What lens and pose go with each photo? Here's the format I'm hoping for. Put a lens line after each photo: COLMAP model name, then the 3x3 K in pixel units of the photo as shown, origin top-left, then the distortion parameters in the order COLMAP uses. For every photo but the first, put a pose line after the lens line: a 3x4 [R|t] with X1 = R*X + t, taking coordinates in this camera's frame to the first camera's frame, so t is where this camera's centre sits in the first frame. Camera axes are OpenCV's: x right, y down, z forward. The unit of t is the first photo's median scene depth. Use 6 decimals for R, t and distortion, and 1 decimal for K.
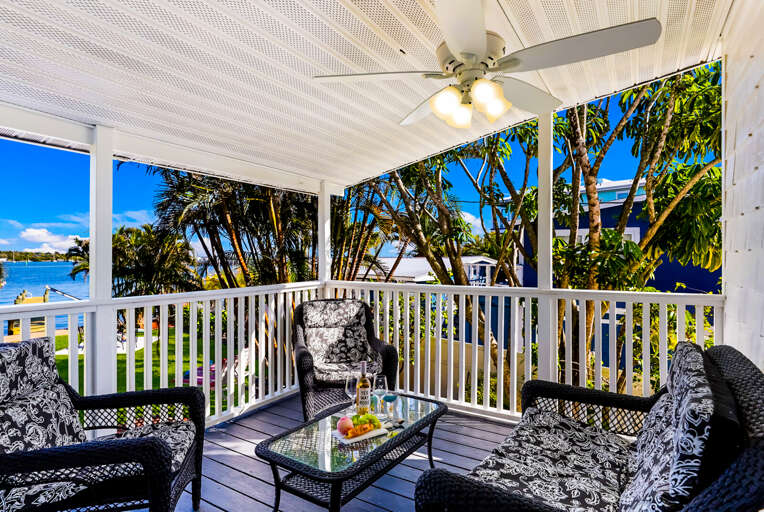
lens RADIAL K [[414.7, 0, 381.3], [0, 414.7, 256.9], [0, 0, 1]] dist [-0.000838, 0.000335]
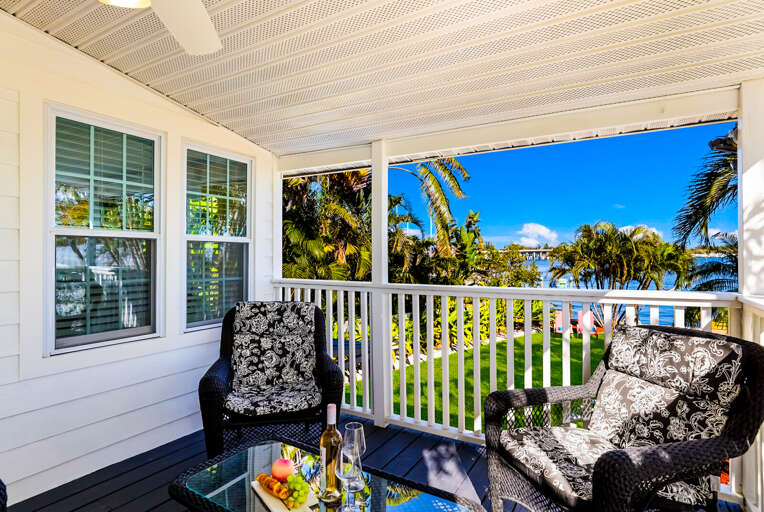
lens RADIAL K [[414.7, 0, 381.3], [0, 414.7, 256.2], [0, 0, 1]] dist [-0.000838, 0.000335]
pose [[0.025384, 0.000543, -0.999678, 0.374610], [0.003005, 0.999995, 0.000619, 0.015202], [0.999673, -0.003020, 0.025382, 0.666226]]
